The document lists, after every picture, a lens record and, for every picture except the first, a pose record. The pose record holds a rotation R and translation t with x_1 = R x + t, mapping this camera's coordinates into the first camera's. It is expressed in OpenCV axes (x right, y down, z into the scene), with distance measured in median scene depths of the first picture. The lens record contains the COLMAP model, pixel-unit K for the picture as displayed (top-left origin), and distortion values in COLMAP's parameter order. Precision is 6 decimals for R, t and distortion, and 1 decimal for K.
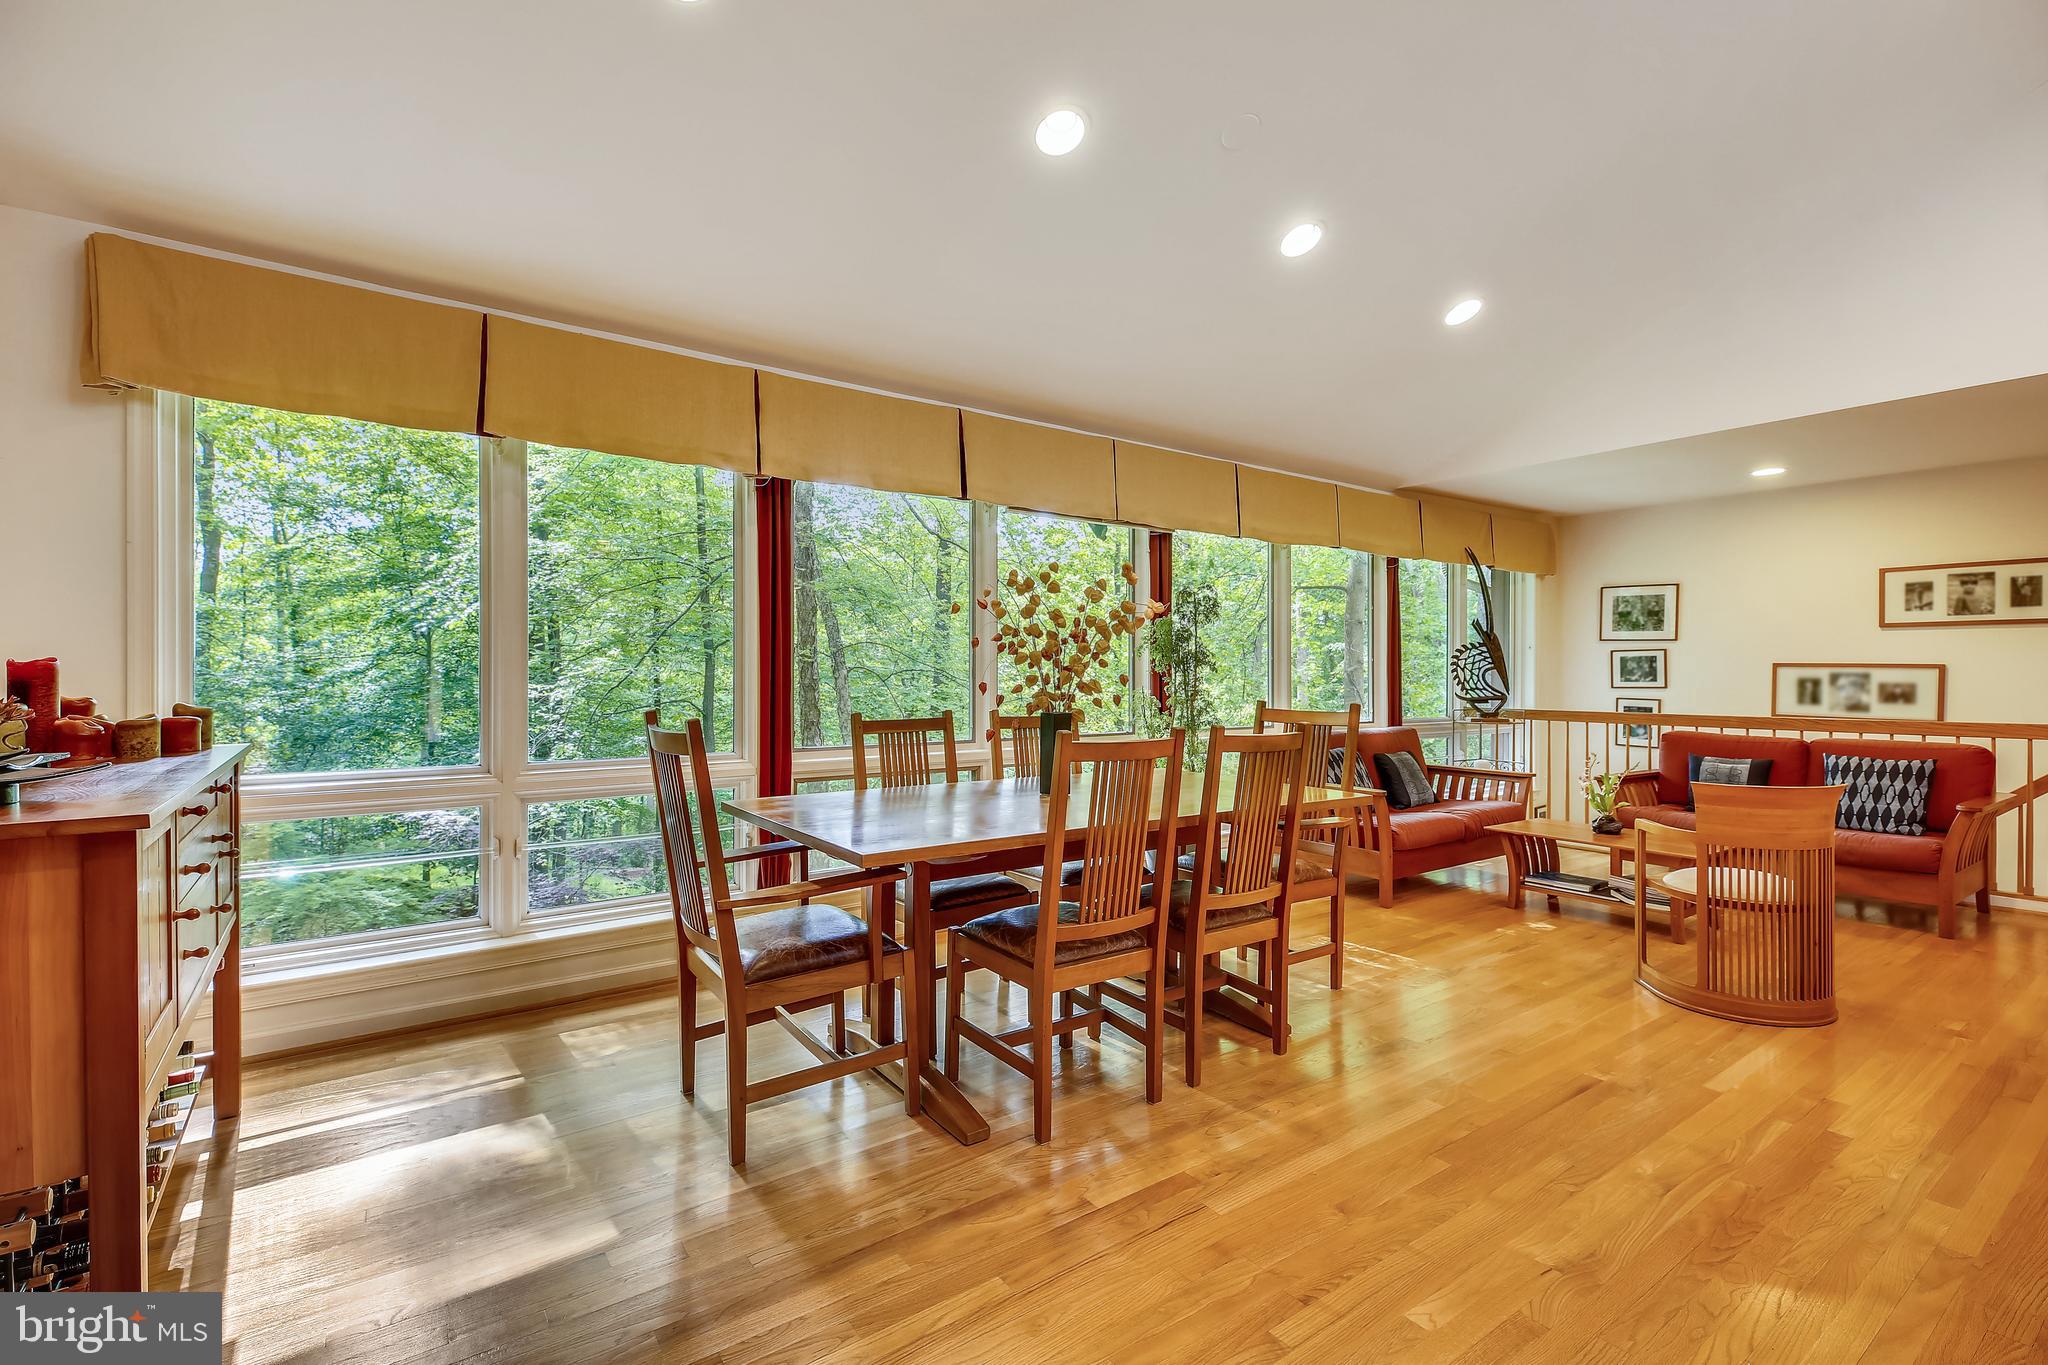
lens RADIAL K [[917.4, 0, 1016.8], [0, 917.4, 678.2], [0, 0, 1]] dist [0.006062, -0.000226]
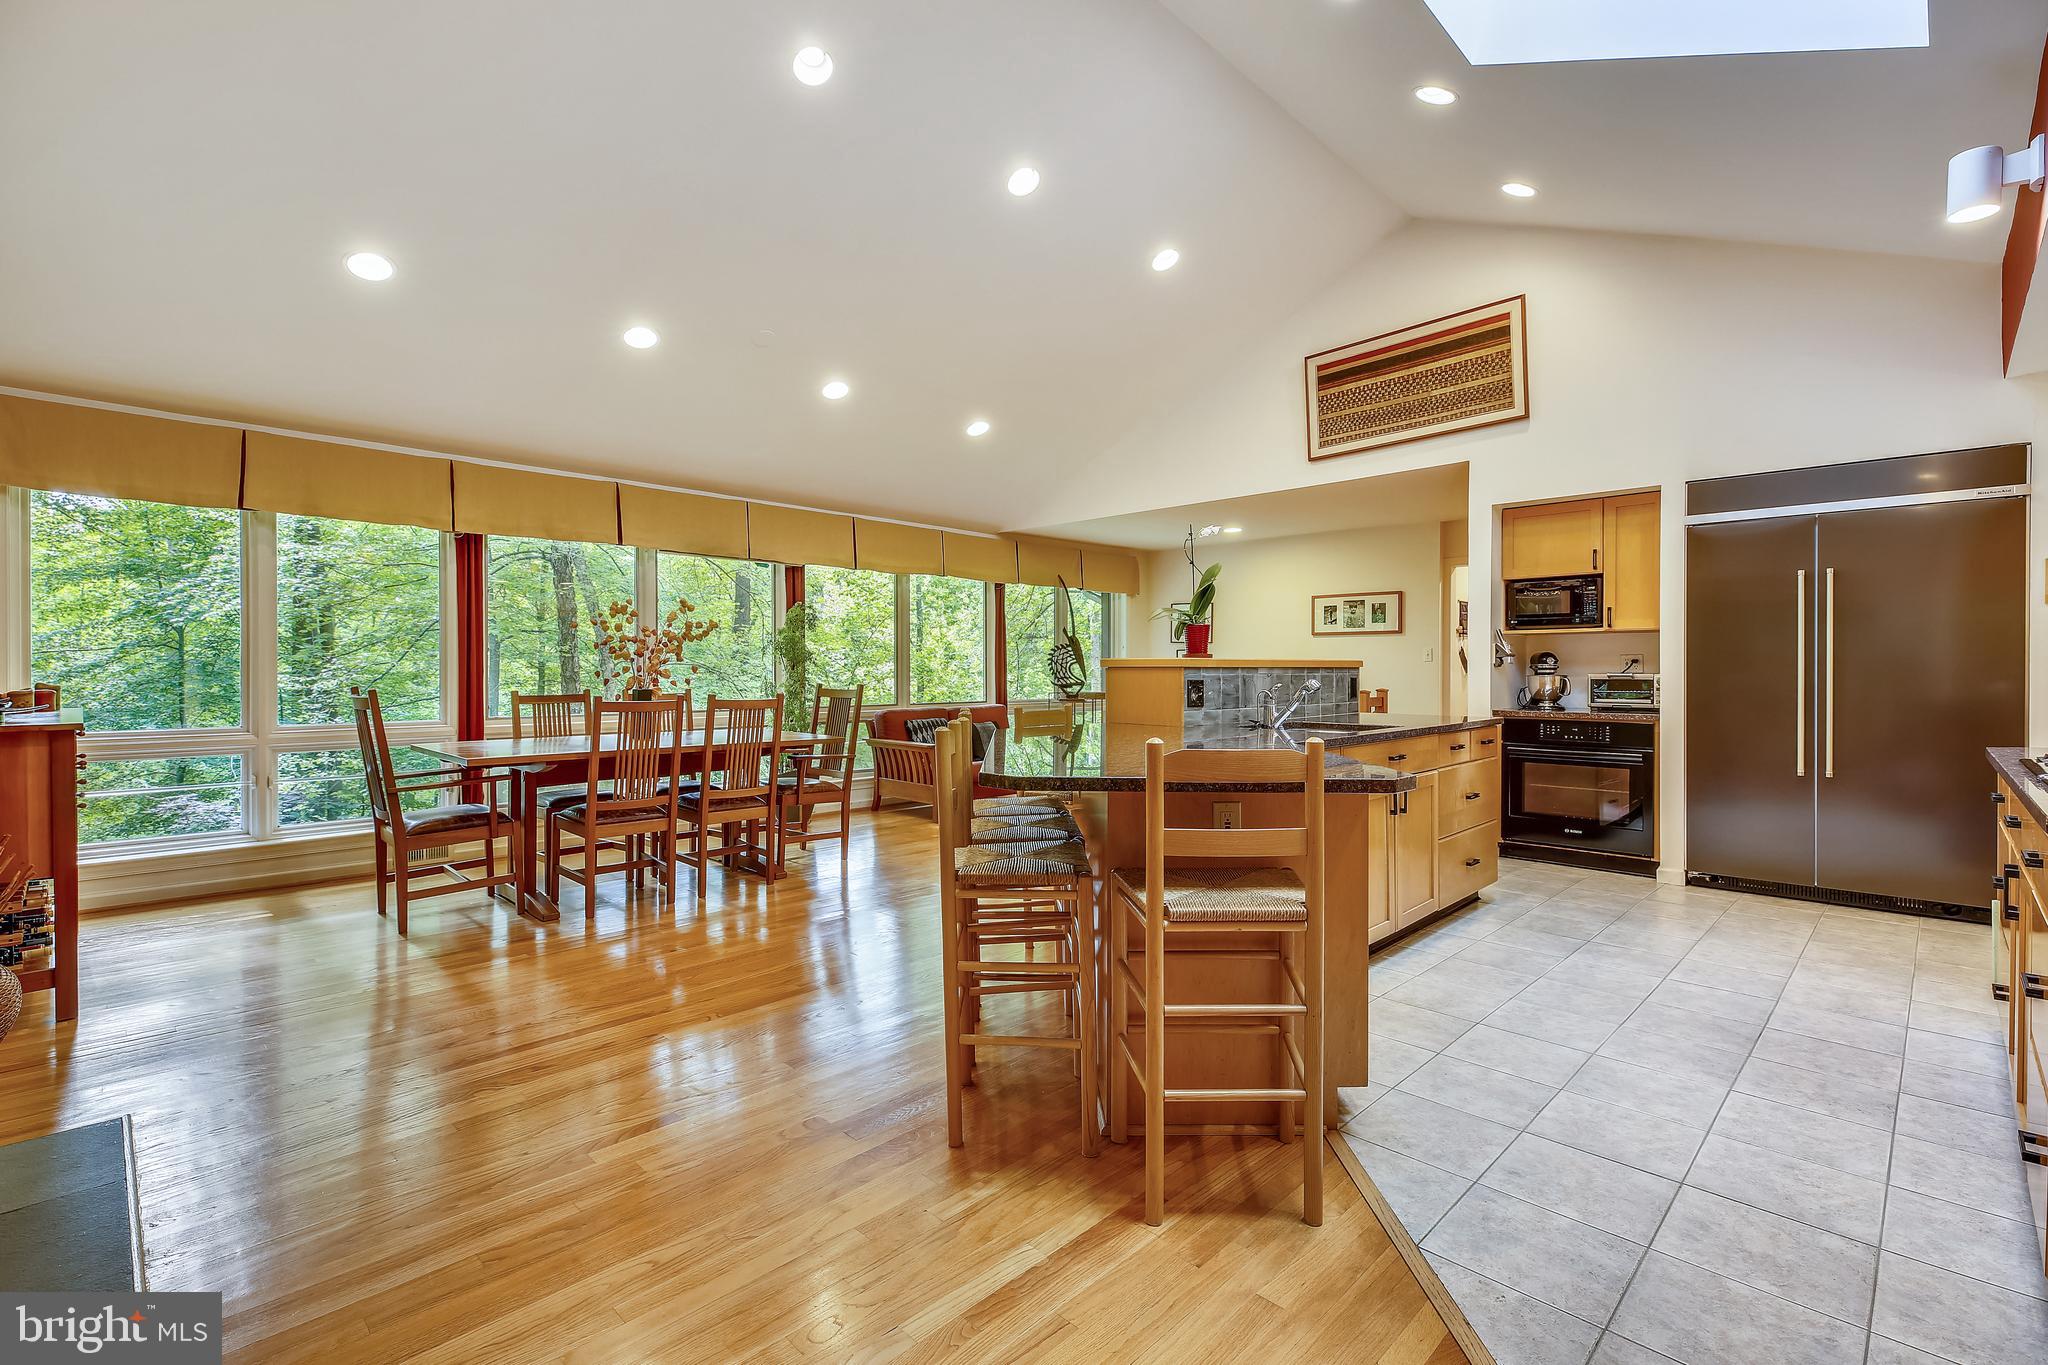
lens RADIAL K [[917.4, 0, 1033.4], [0, 917.4, 672.8], [0, 0, 1]] dist [0.006062, -0.000226]
pose [[0.983701, -0.001651, 0.179804, 0.307427], [0.001546, 0.999999, 0.000725, 0.005431], [-0.179805, -0.000435, 0.983702, -0.523442]]
